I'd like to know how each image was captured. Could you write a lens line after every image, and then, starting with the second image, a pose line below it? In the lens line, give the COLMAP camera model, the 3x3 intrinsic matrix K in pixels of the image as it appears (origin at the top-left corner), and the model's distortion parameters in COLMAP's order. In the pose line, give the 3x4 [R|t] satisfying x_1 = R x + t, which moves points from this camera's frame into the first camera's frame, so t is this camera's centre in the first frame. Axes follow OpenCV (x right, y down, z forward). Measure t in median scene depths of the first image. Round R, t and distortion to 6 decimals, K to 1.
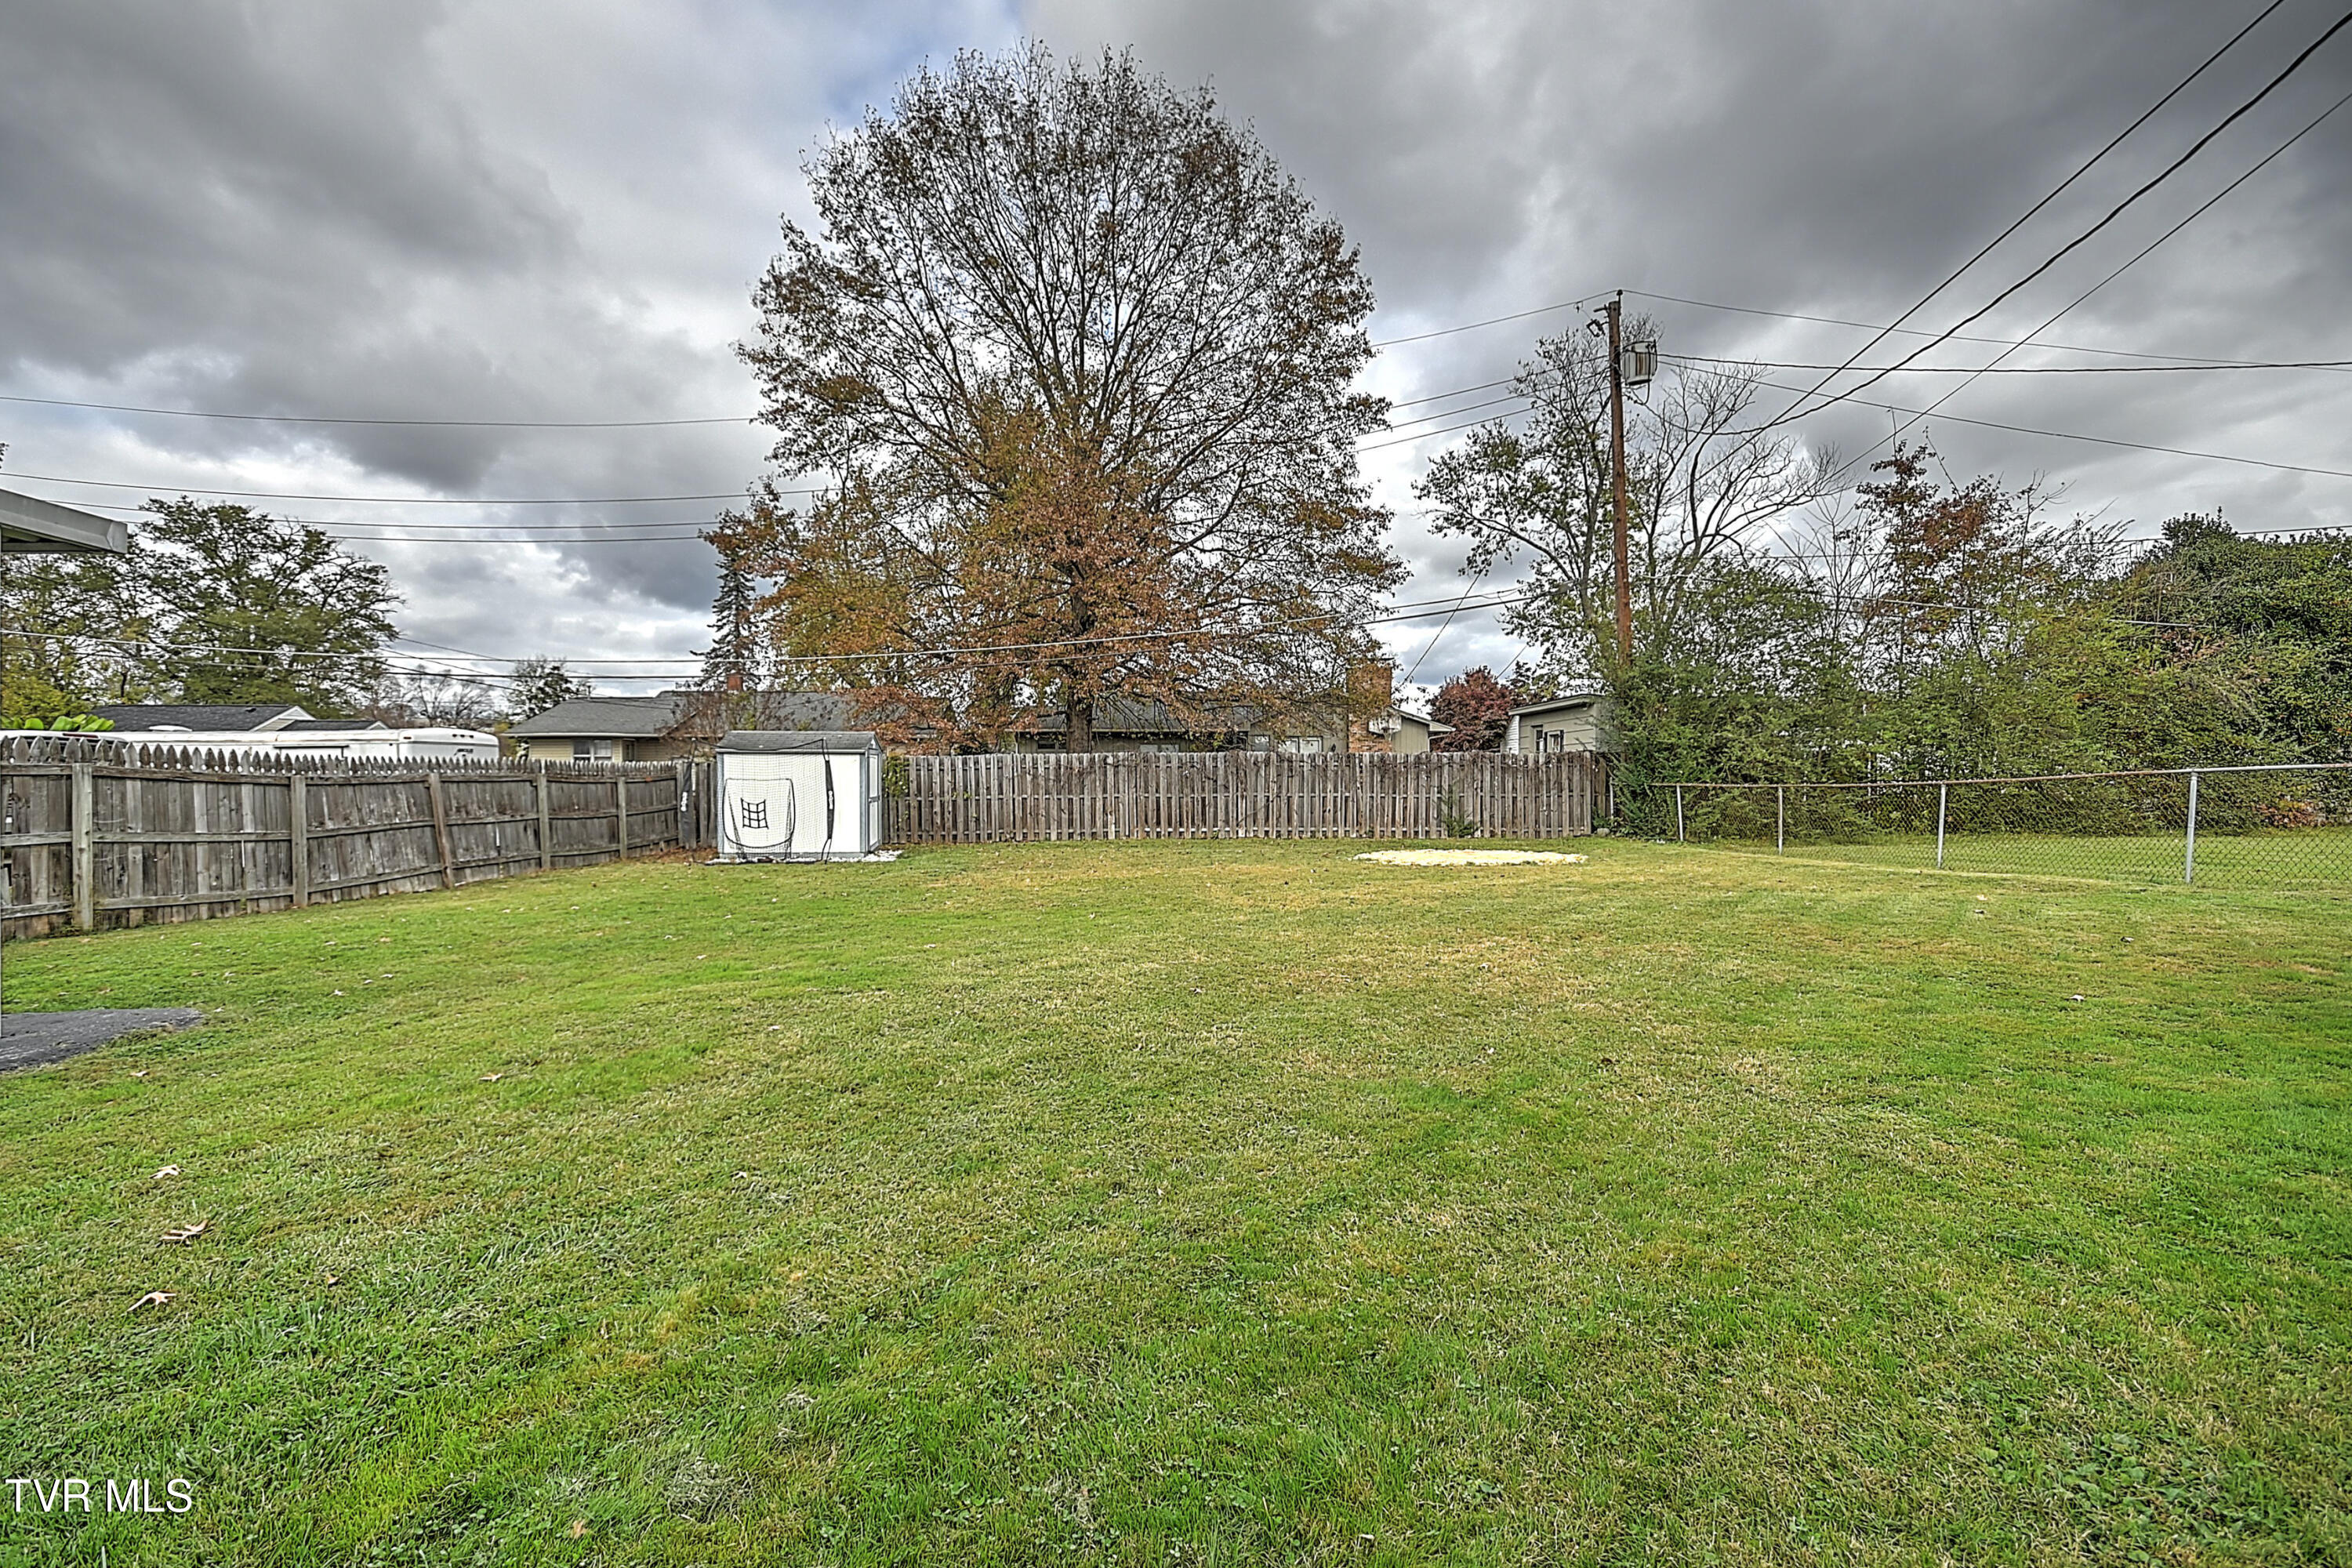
lens RADIAL K [[1050.1, 0, 1184.1], [0, 1050.1, 785.9], [0, 0, 1]] dist [0.012684, -0.003890]
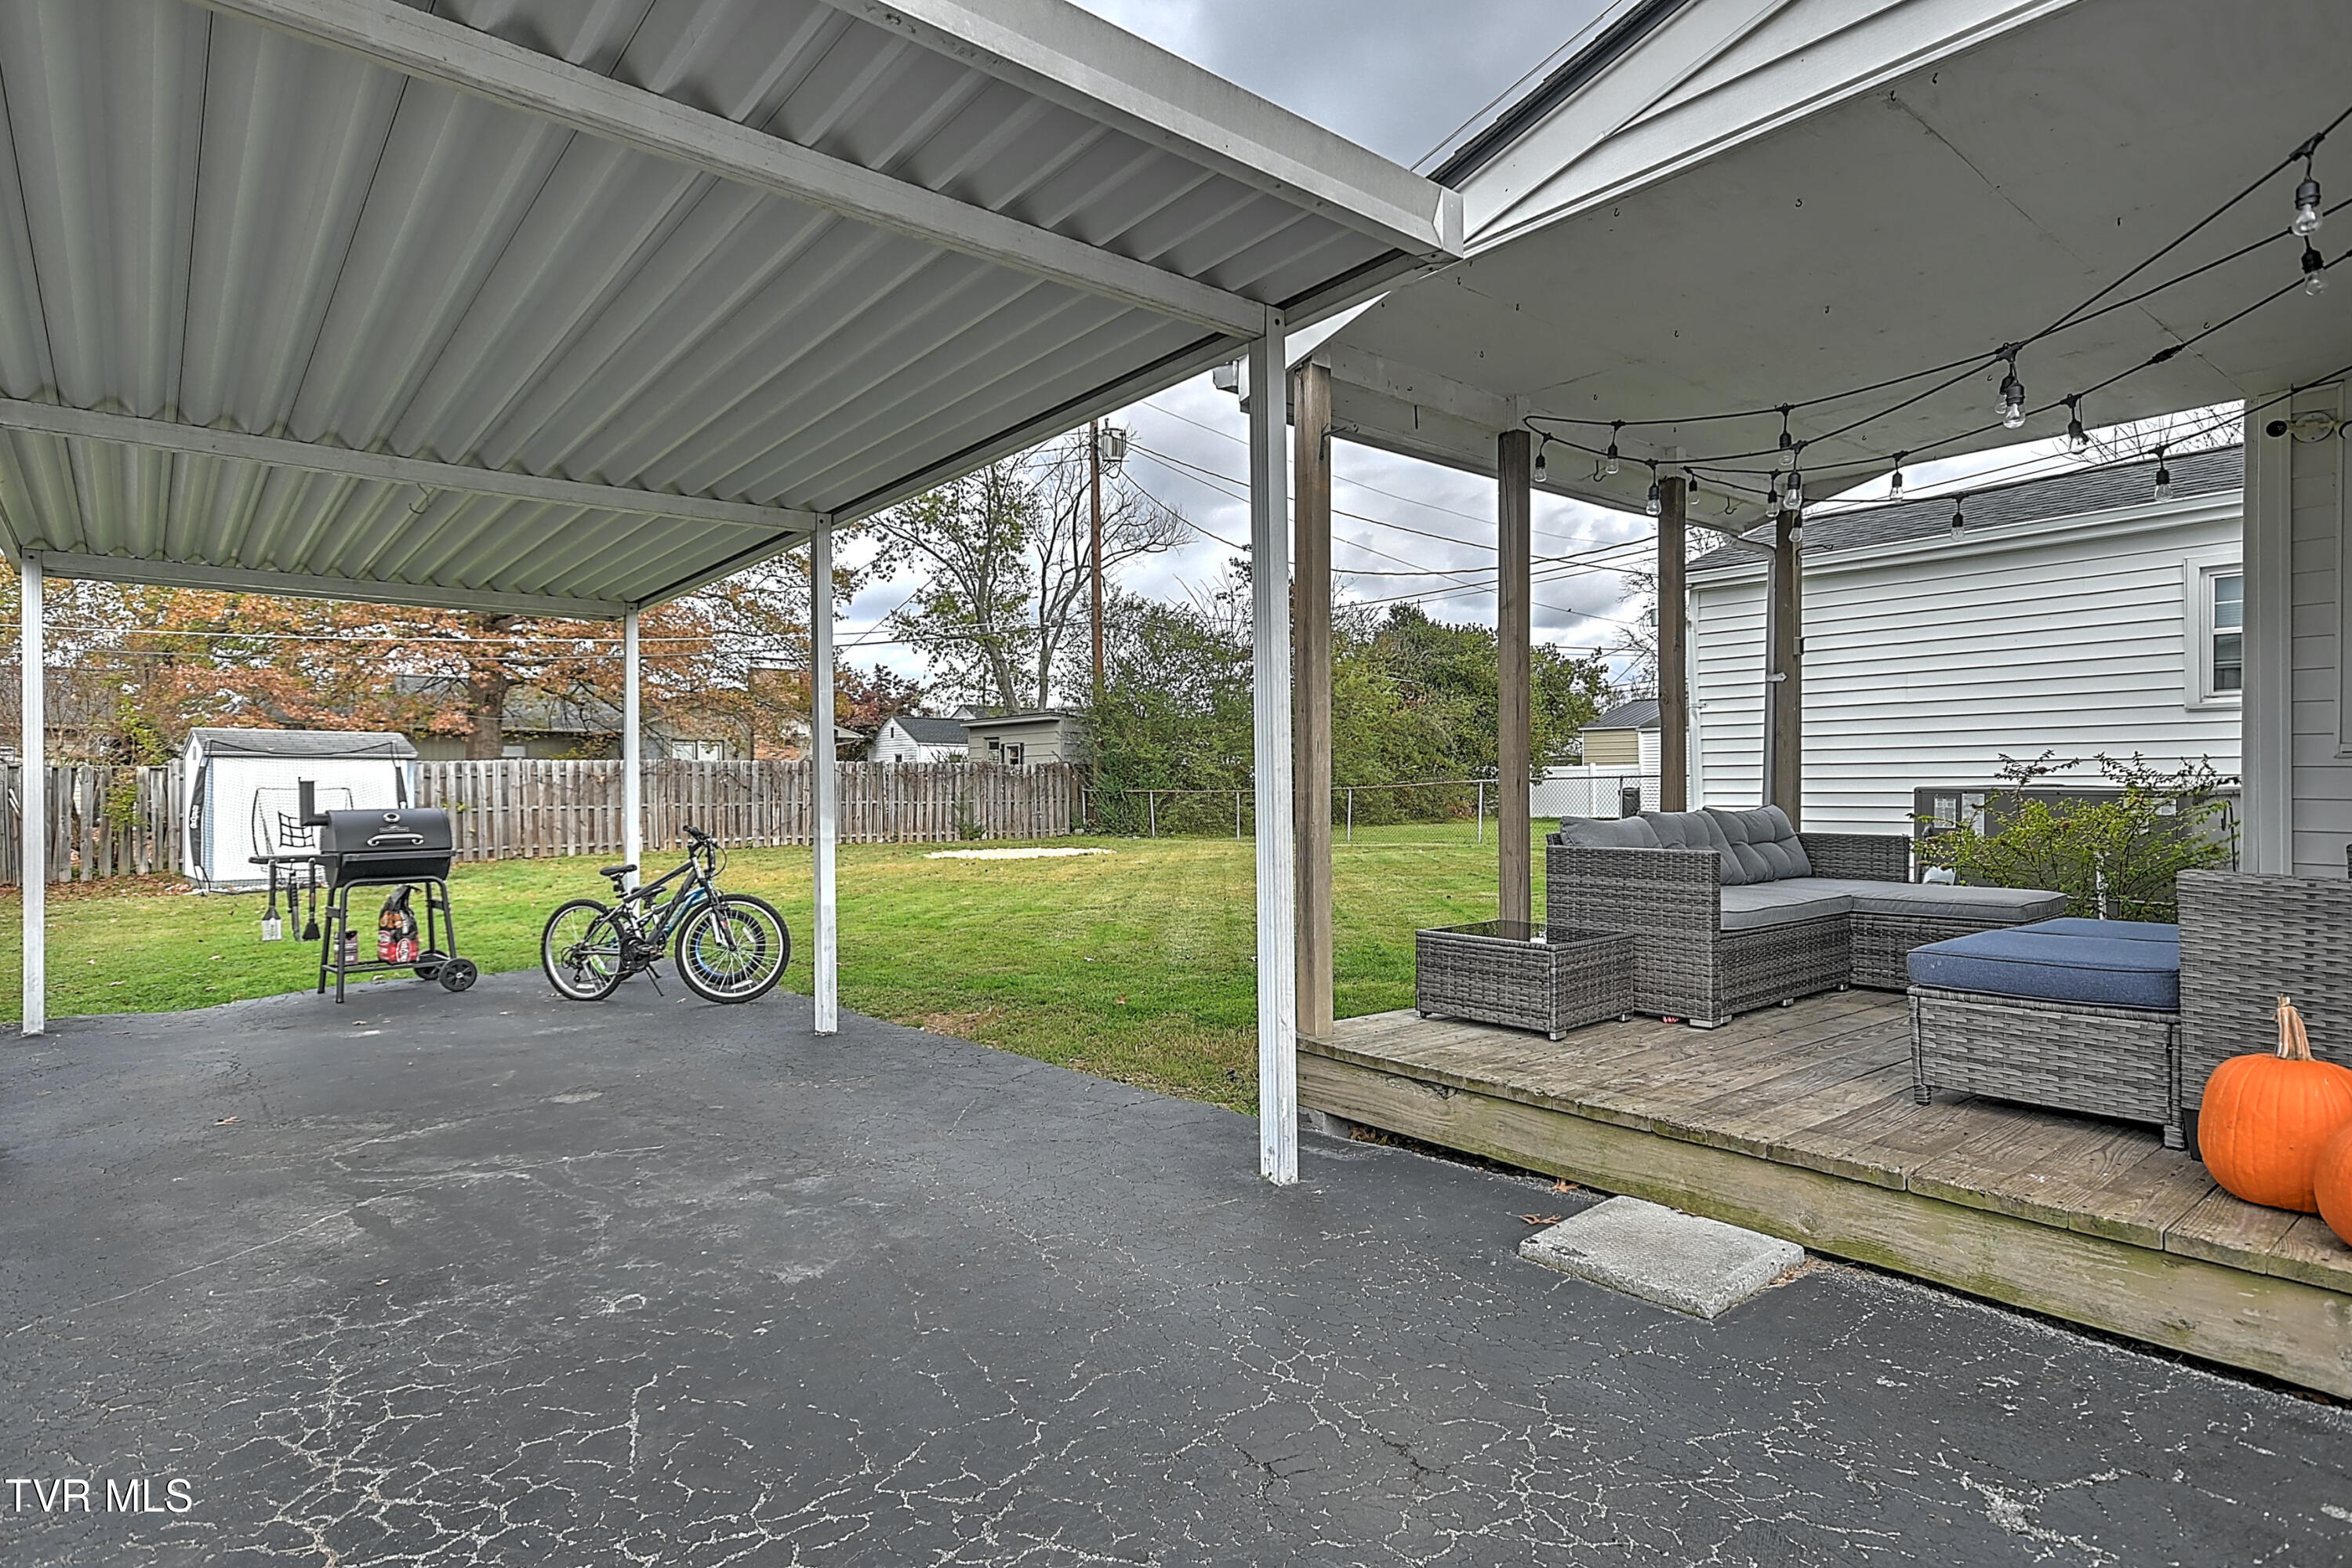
lens RADIAL K [[1237.8, 0, 1196.3], [0, 1237.8, 782.9], [0, 0, 1]] dist [0.023257, -0.001068]
pose [[0.789128, -0.000038, 0.614229, -0.352412], [0.004991, 0.999967, -0.006350, -0.001250], [-0.614209, 0.008076, 0.789102, -0.177140]]
